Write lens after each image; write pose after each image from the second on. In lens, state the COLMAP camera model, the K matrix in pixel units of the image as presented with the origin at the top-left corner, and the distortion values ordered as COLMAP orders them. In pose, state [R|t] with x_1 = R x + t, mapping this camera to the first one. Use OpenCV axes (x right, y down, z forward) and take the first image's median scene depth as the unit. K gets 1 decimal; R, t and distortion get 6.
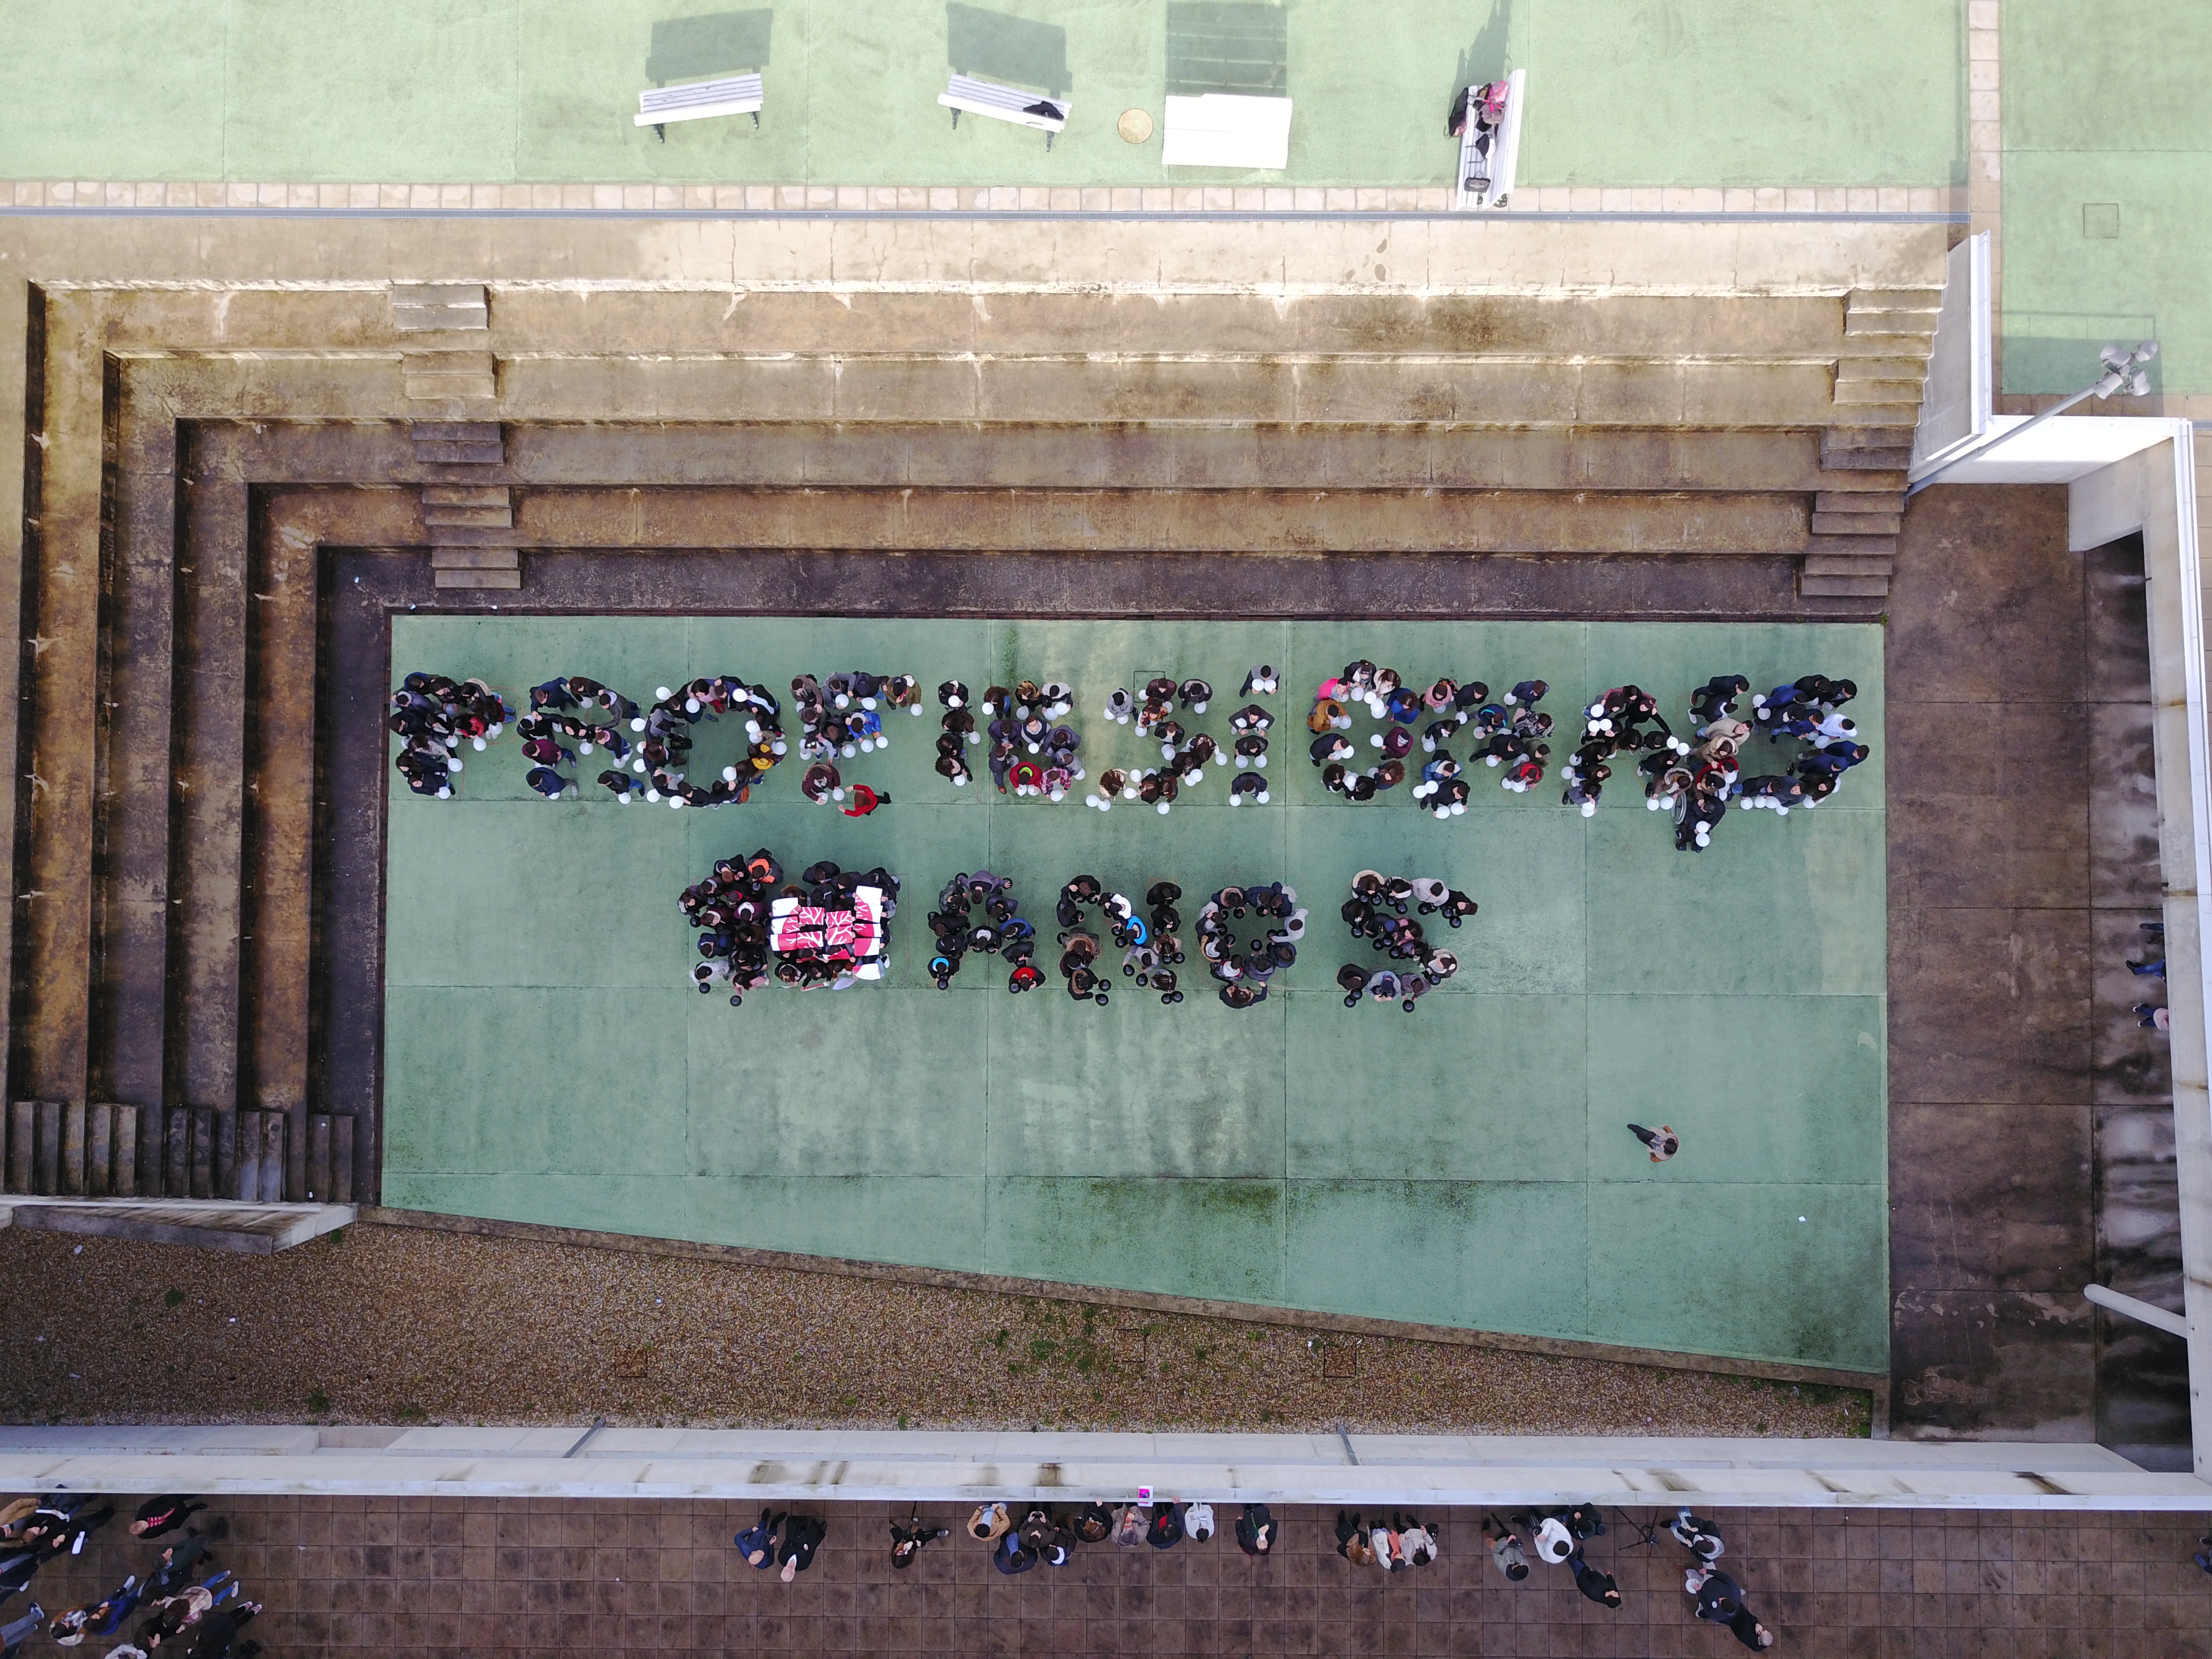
lens RADIAL K [[1675.9, 0, 1116.7], [0, 1675.9, 825.4], [0, 0, 1]] dist [-0.006319, -0.001263]
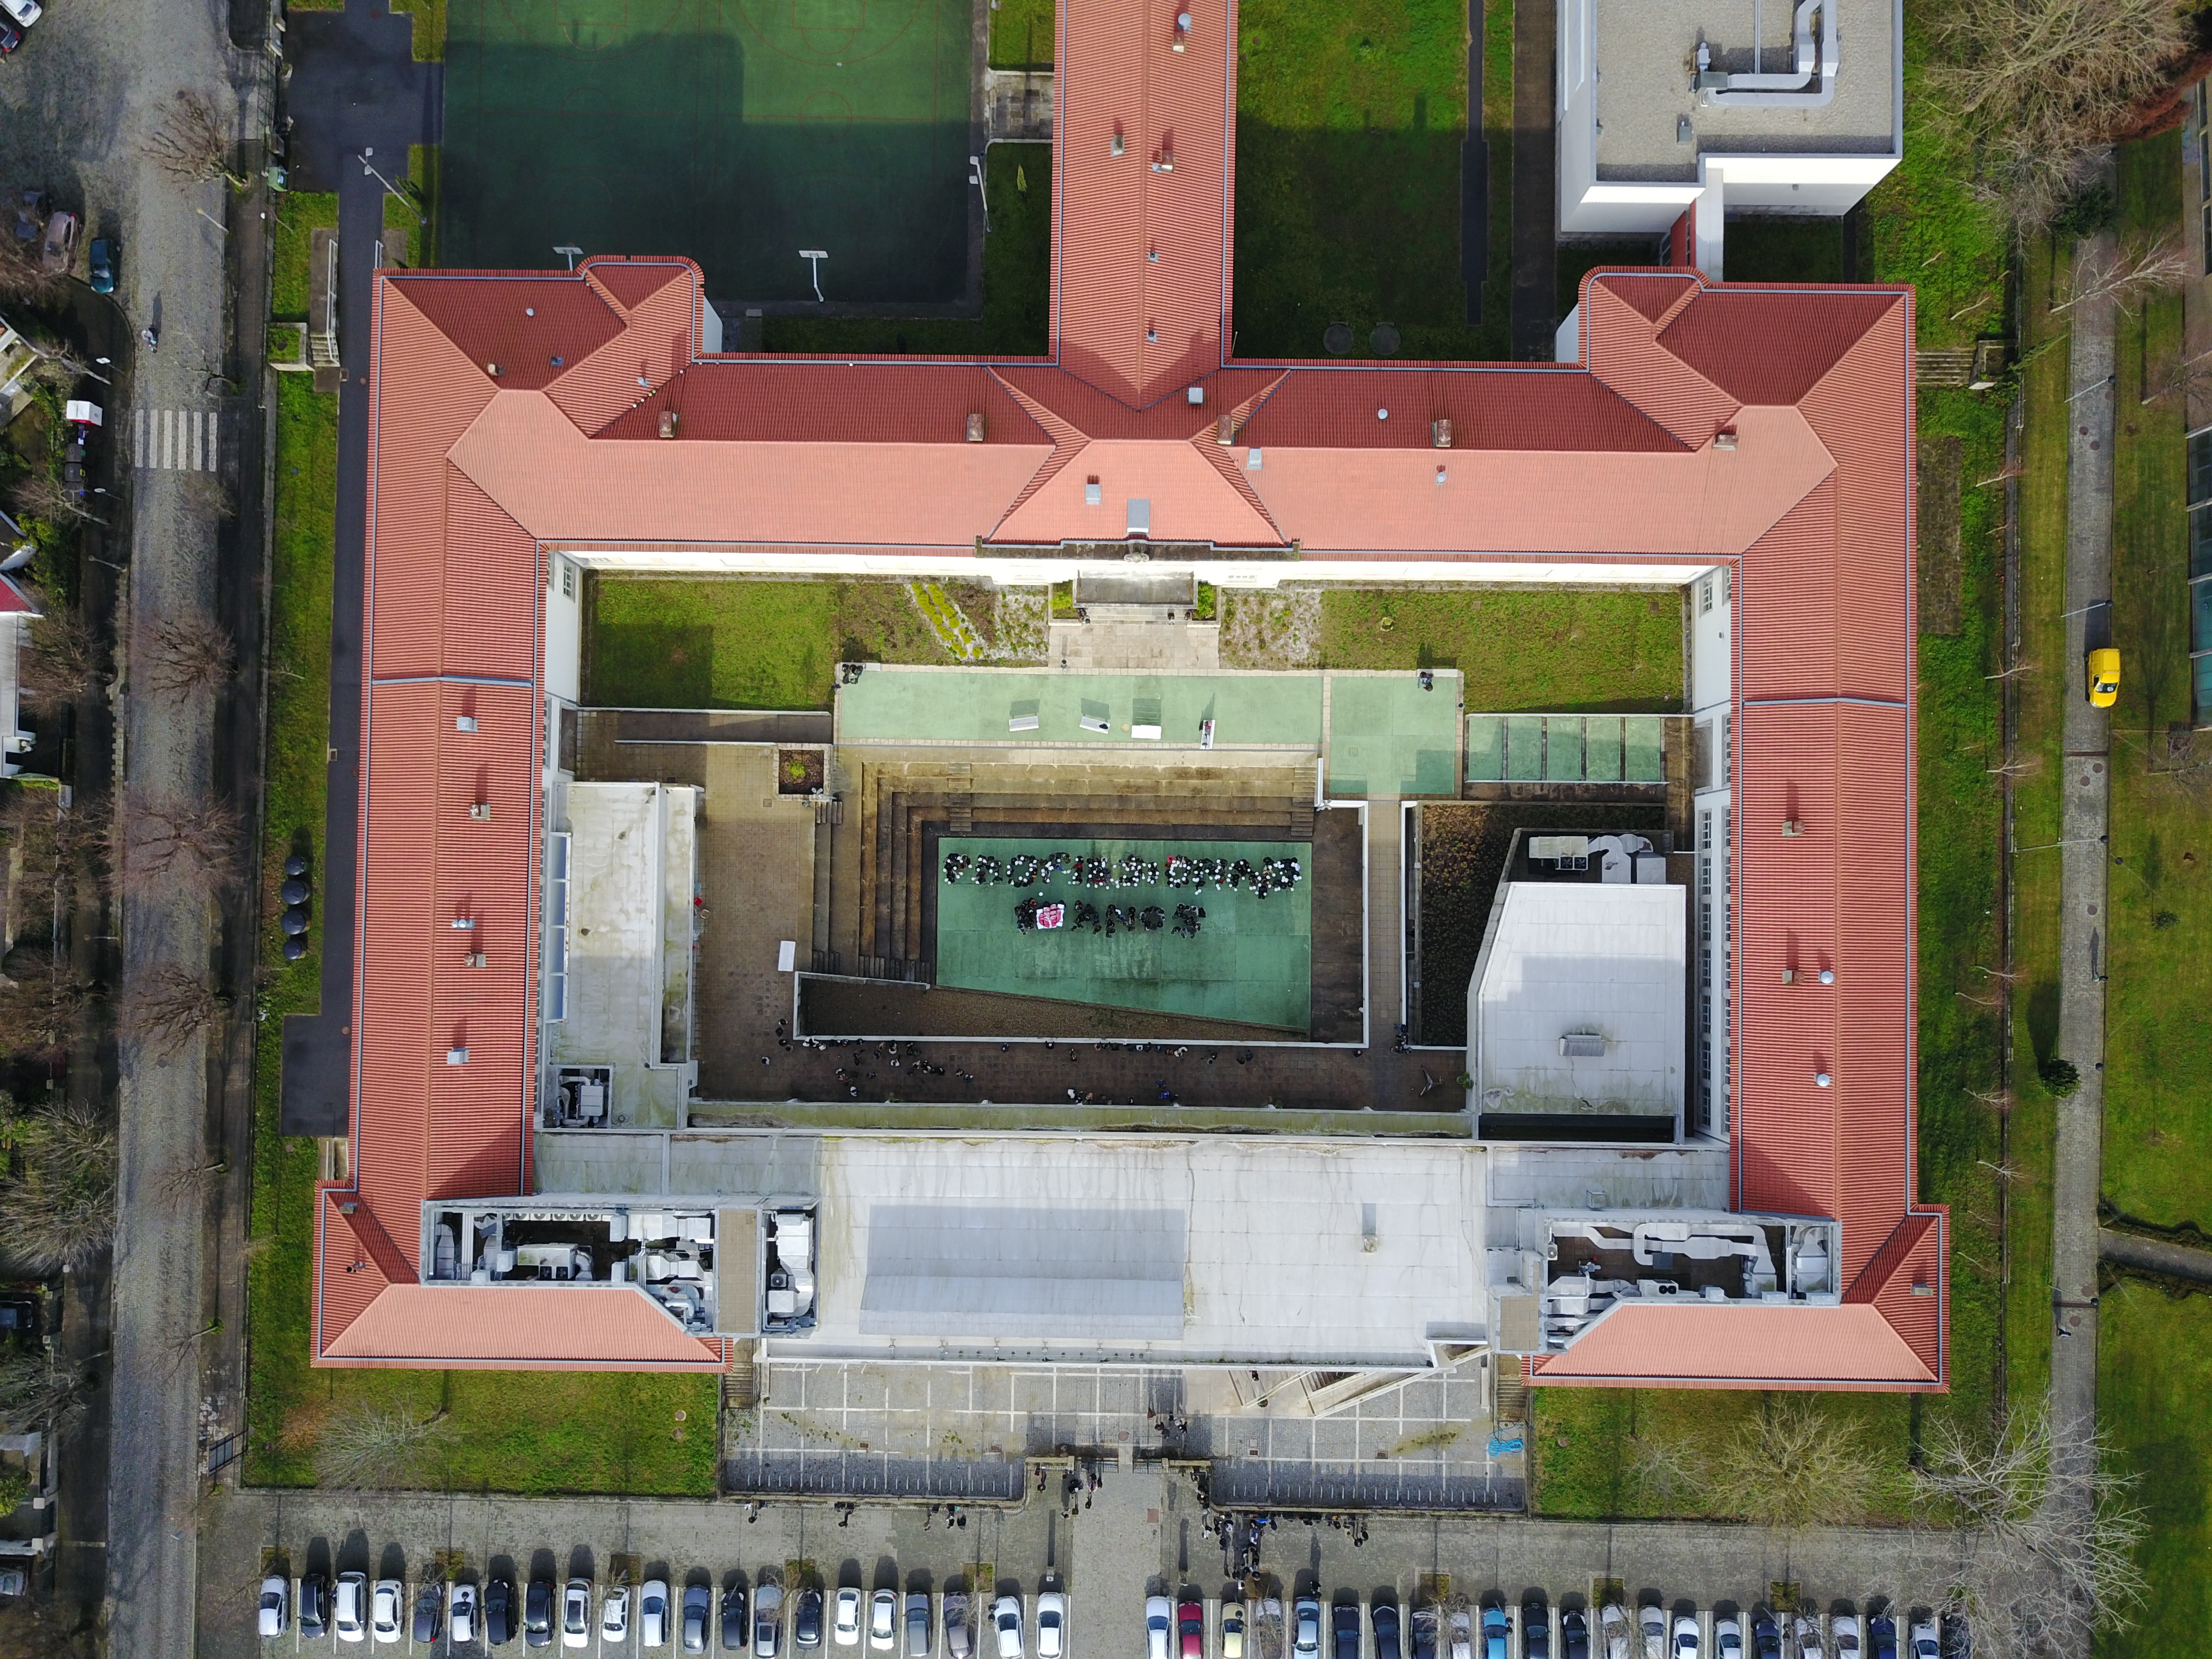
lens RADIAL K [[1675.9, 0, 1096.6], [0, 1675.9, 833.7], [0, 0, 1]] dist [-0.006319, -0.001263]
pose [[0.999931, 0.007166, -0.009269, -0.019123], [-0.007055, 0.999904, 0.011898, -0.189400], [0.009354, -0.011832, 0.999886, -3.066961]]
